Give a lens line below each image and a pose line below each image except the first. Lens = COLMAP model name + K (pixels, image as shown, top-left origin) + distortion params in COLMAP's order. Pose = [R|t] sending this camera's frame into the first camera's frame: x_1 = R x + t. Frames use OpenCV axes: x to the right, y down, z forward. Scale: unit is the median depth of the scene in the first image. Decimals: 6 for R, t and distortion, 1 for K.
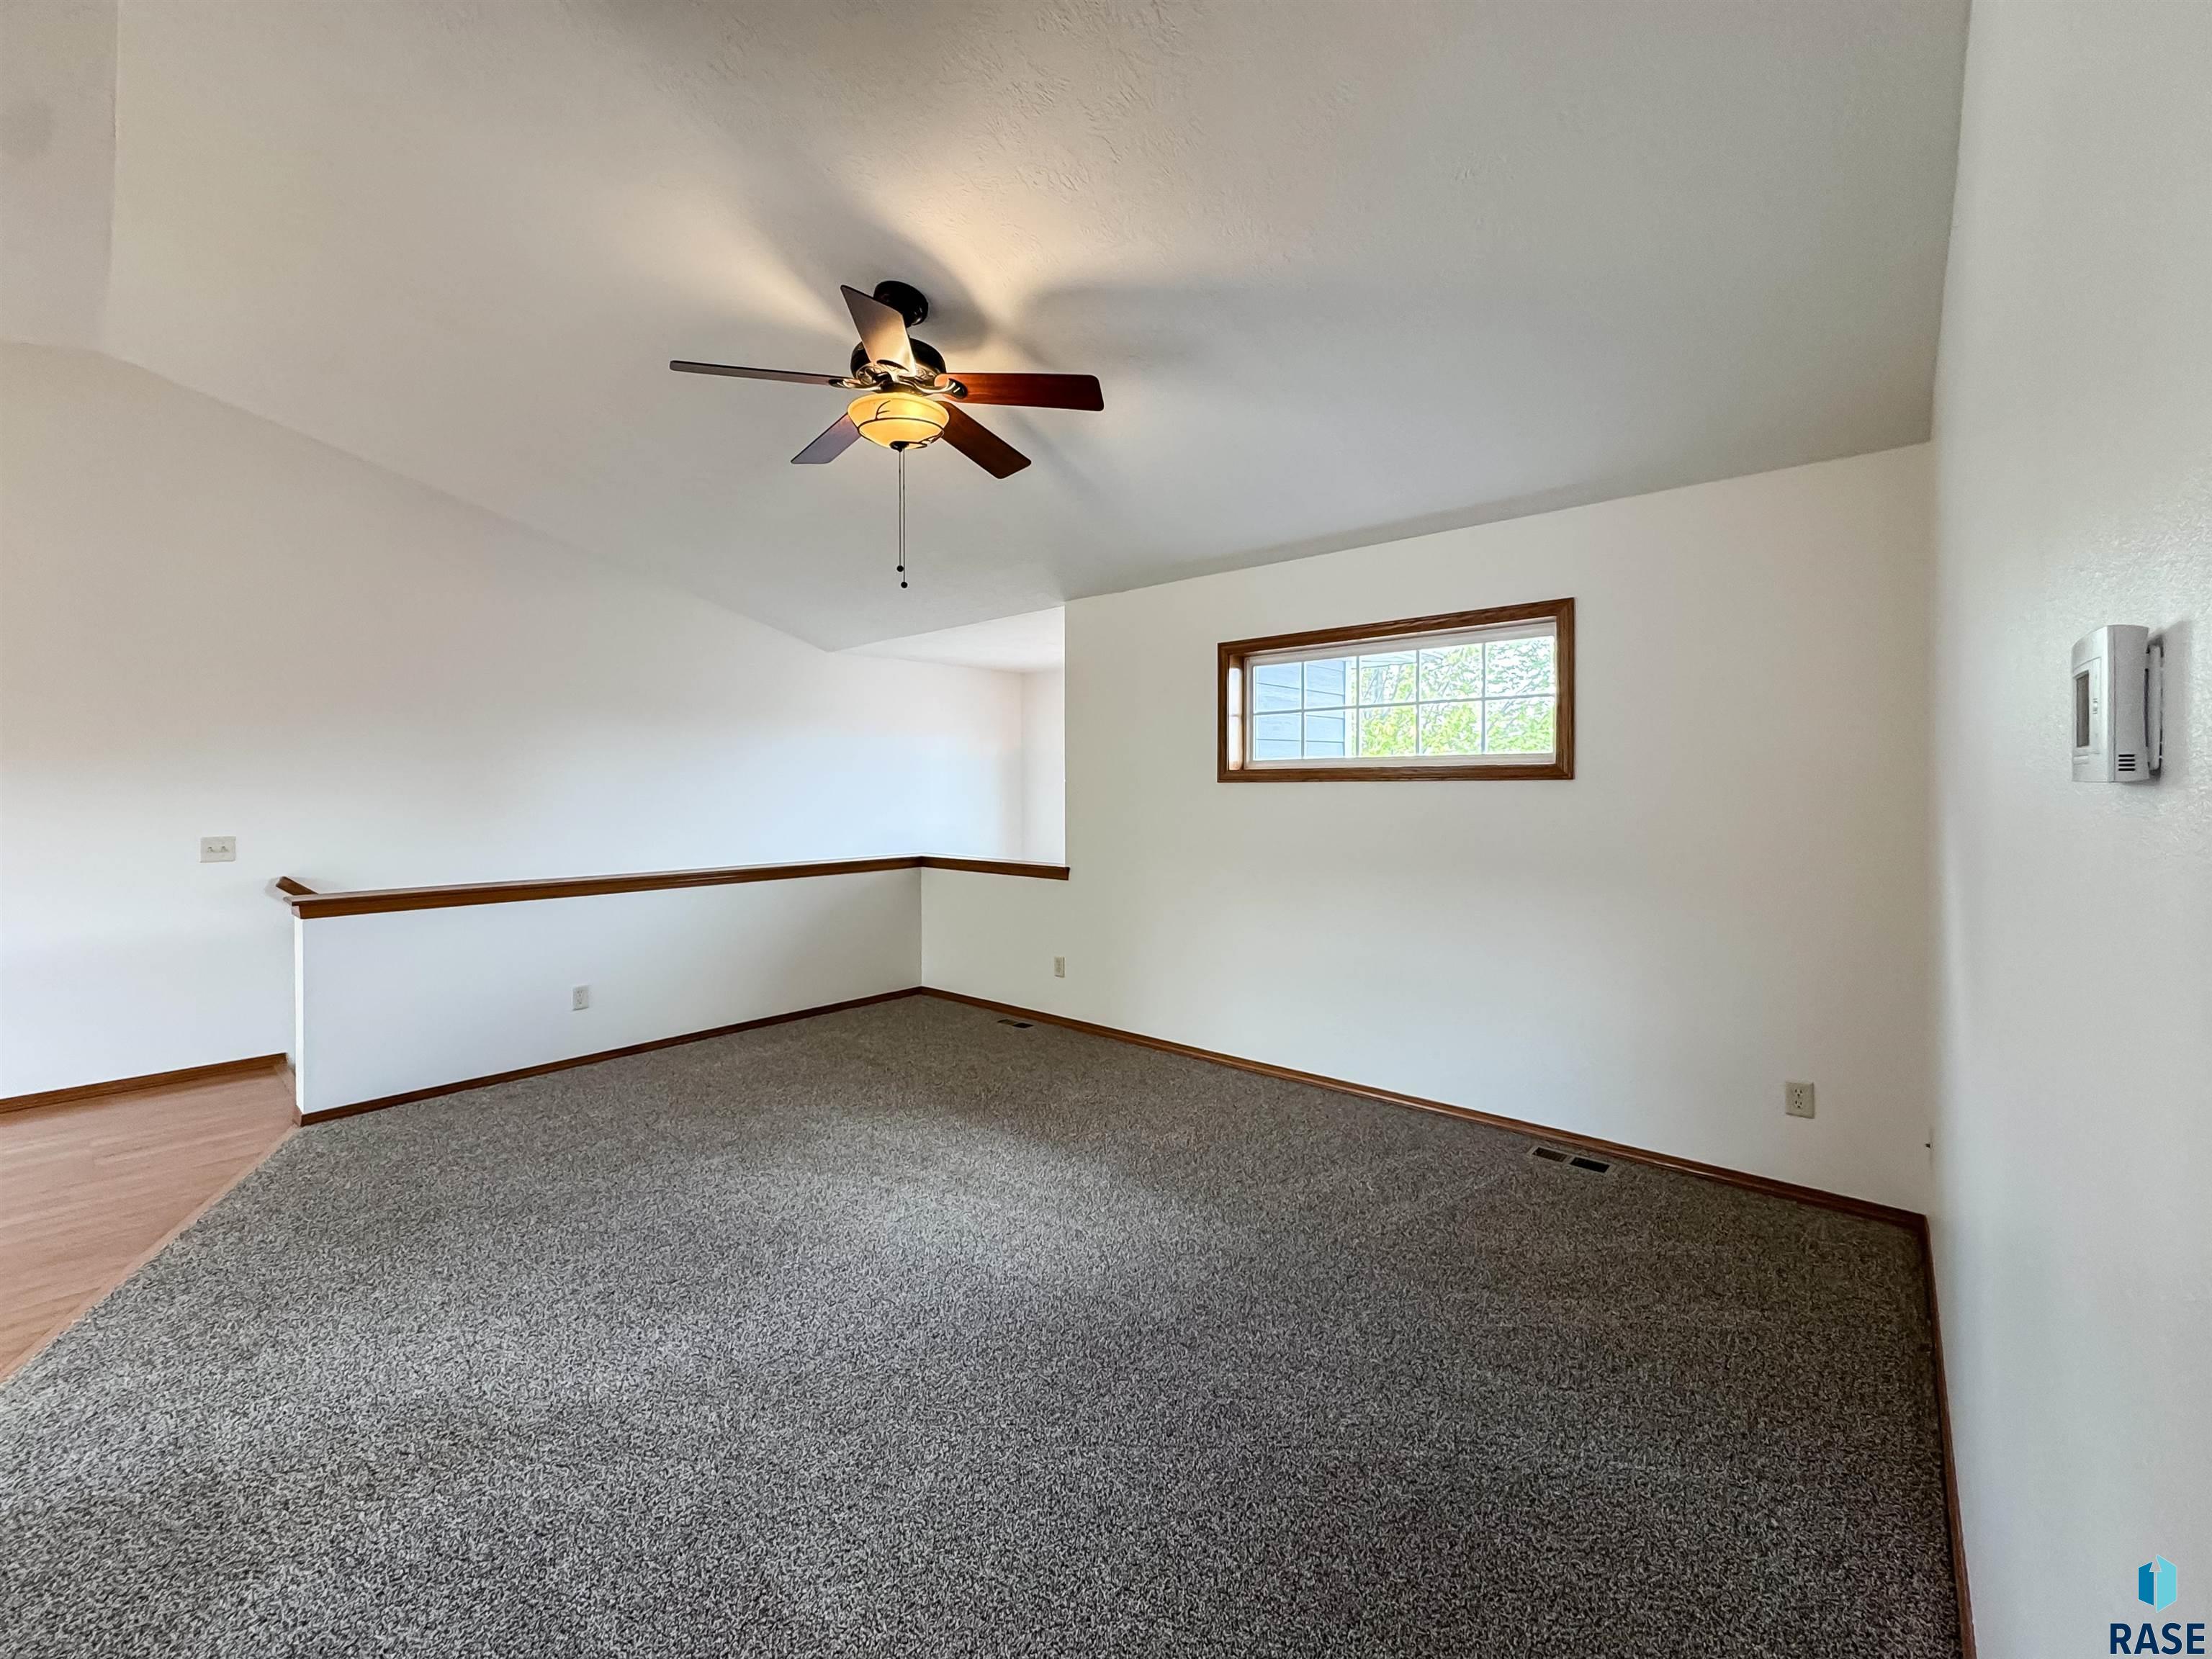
lens RADIAL K [[892.2, 0, 1103.8], [0, 892.2, 817.5], [0, 0, 1]] dist [-0.001694, -0.000020]
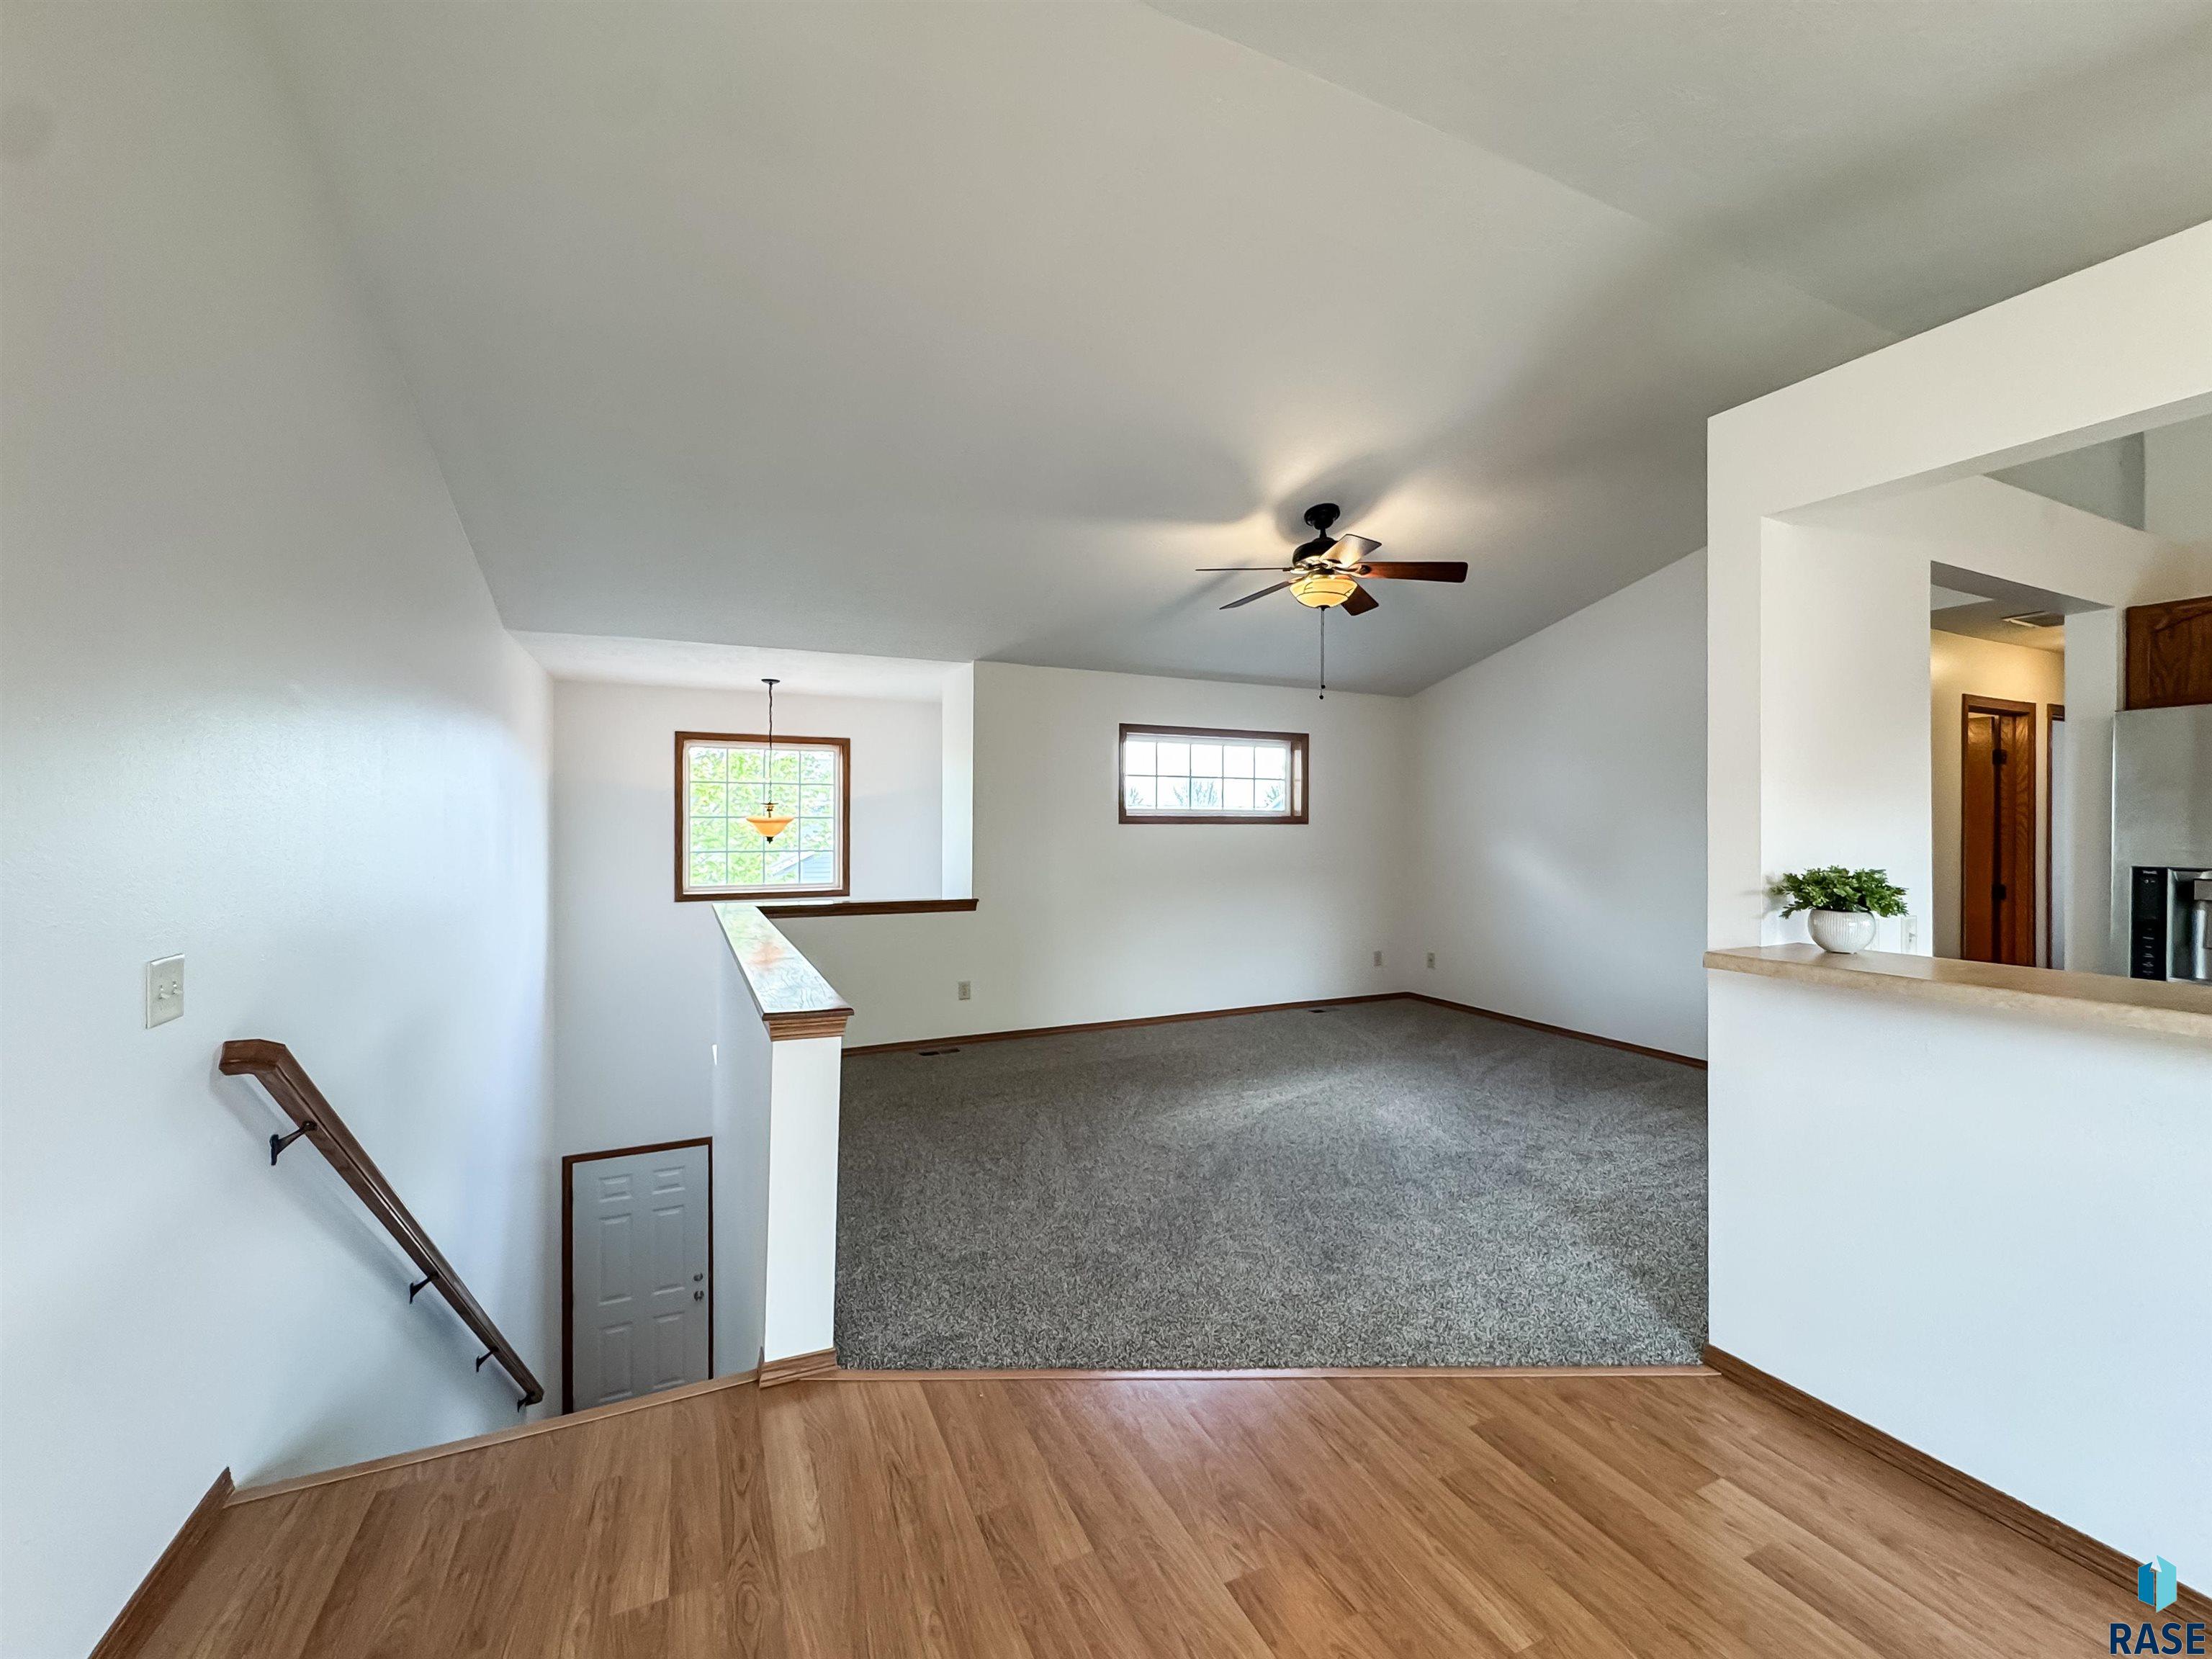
lens RADIAL K [[901.6, 0, 1108.1], [0, 901.6, 820.6], [0, 0, 1]] dist [-0.001080, -0.000072]
pose [[0.402677, 0.007282, 0.915313, -1.186660], [0.027225, 0.999431, -0.019929, -0.017142], [-0.914937, 0.032944, 0.402249, 0.470241]]
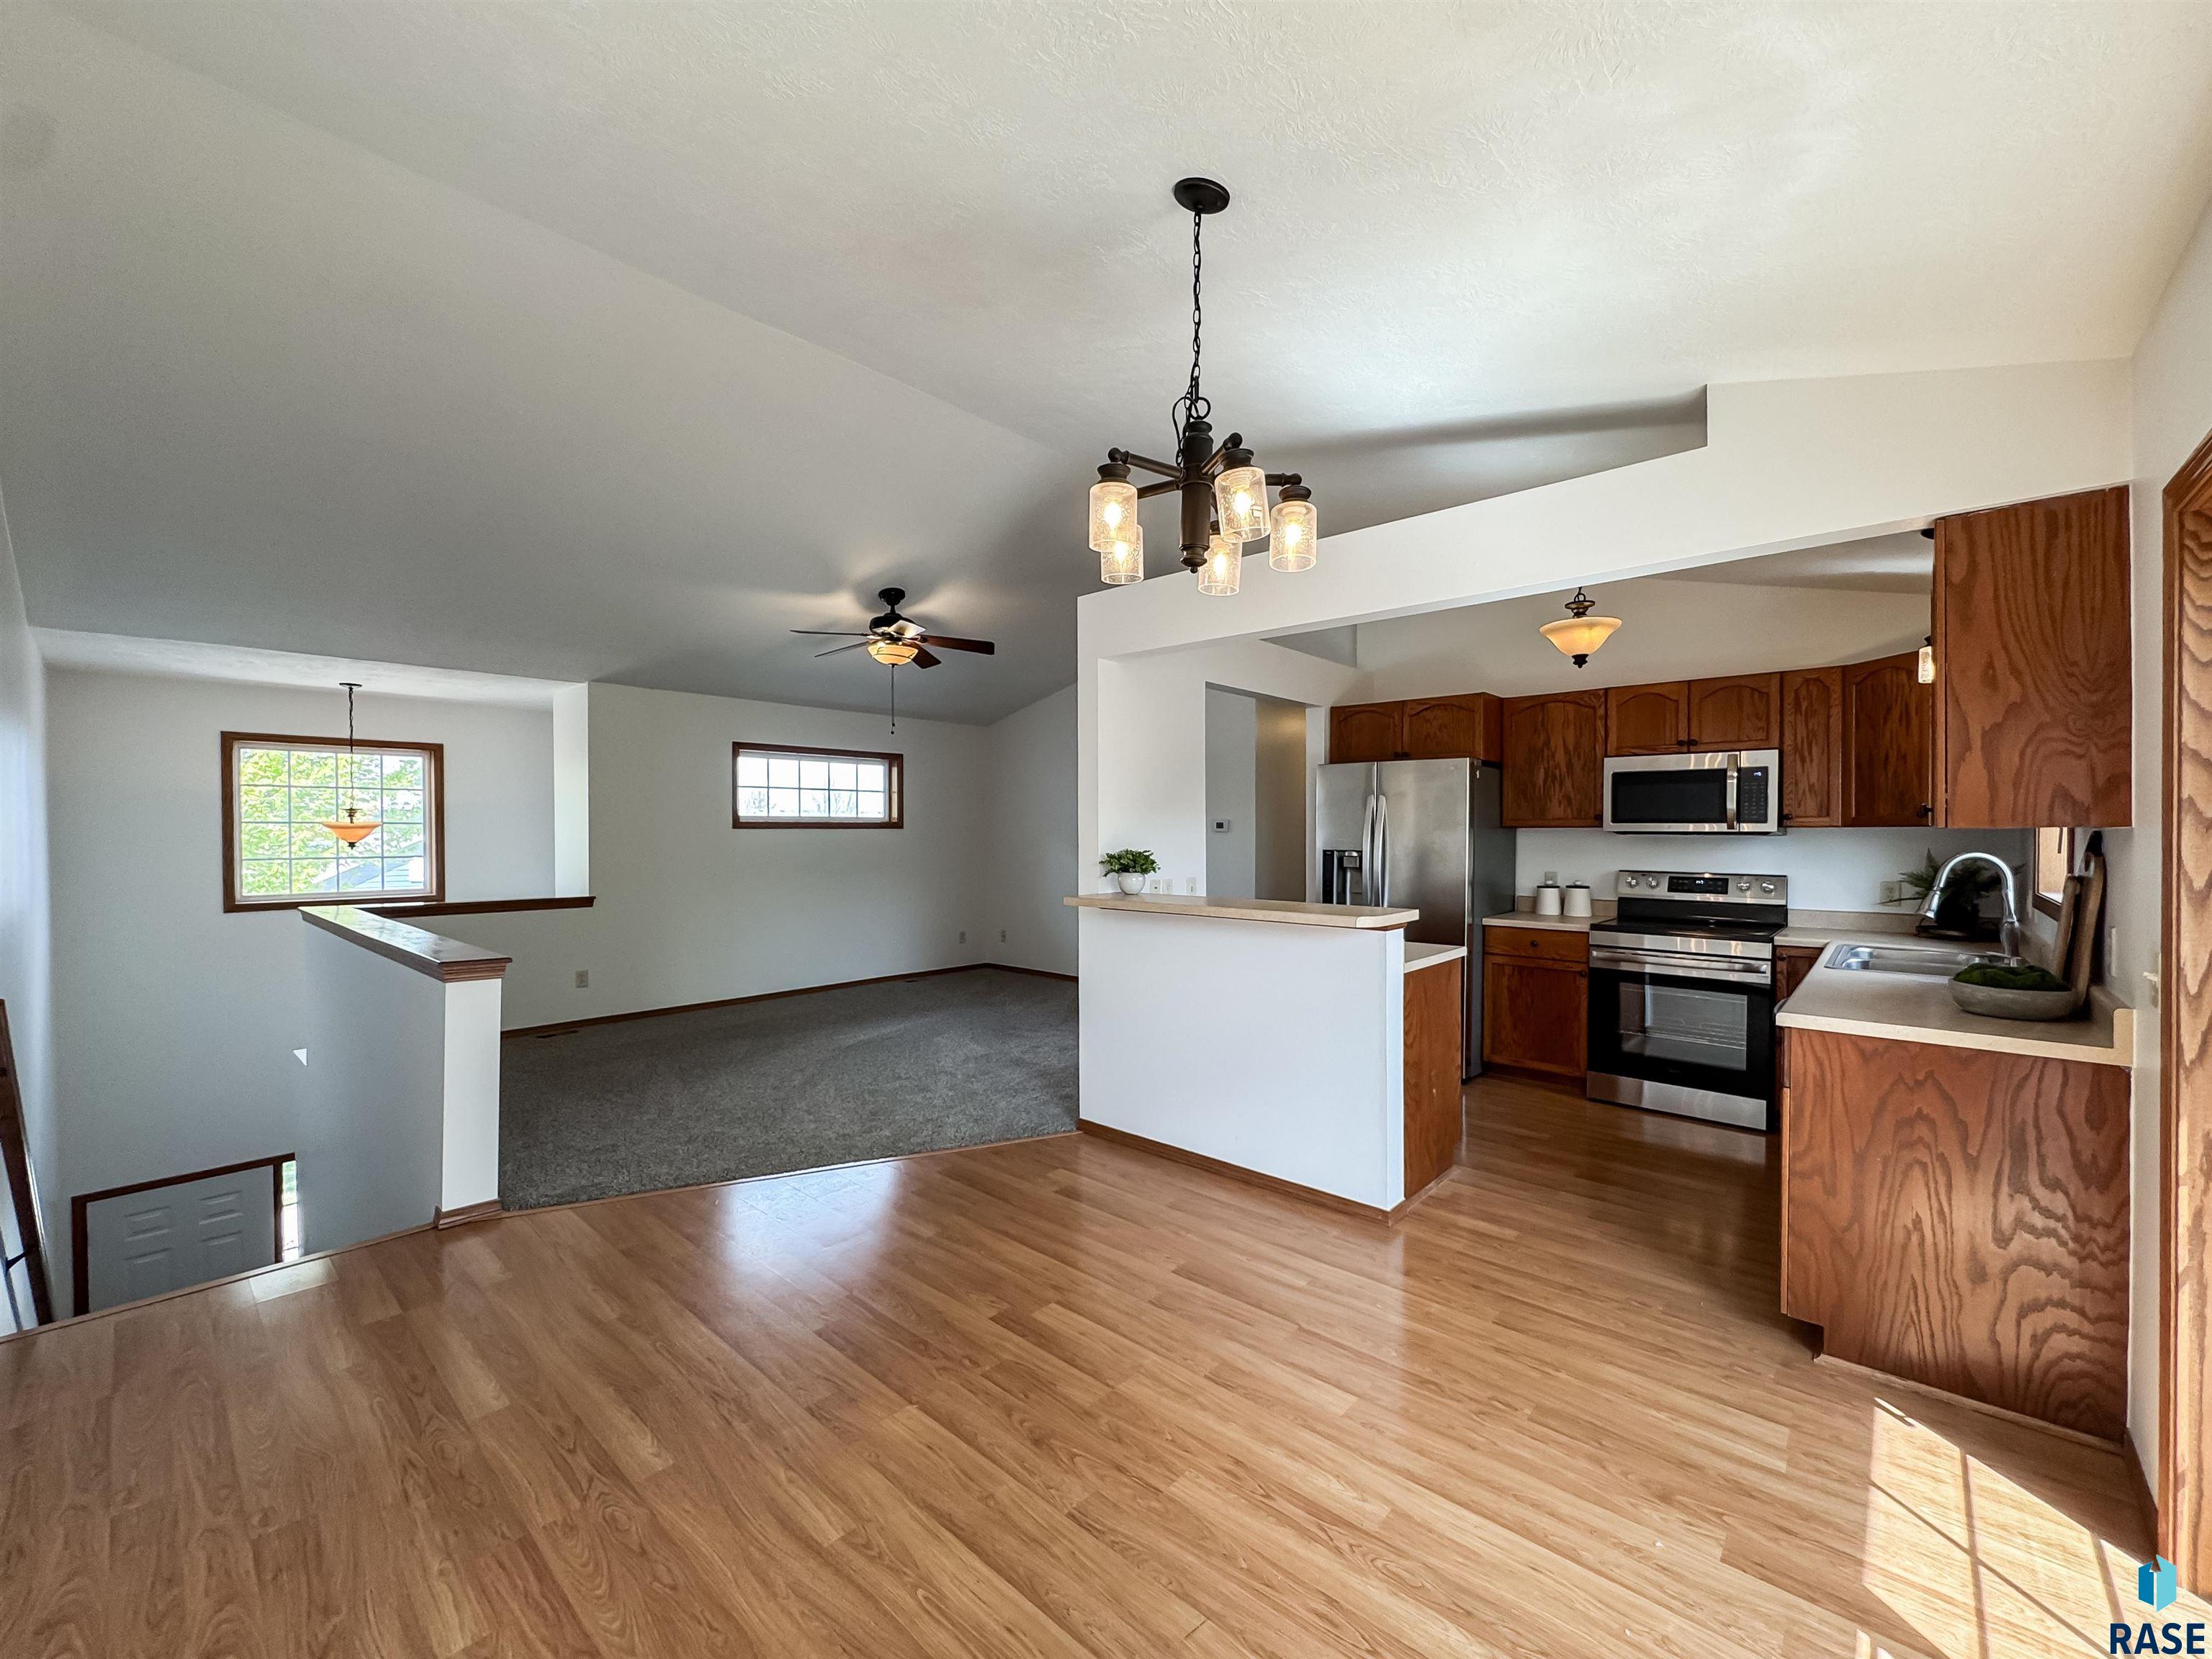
lens RADIAL K [[890.9, 0, 1113.0], [0, 890.9, 840.2], [0, 0, 1]] dist [-0.002069, 0.000083]
pose [[0.014688, -0.008937, 0.999852, -1.496610], [0.034590, 0.999366, 0.008424, -0.008530], [-0.999294, 0.034461, 0.014988, 0.307612]]
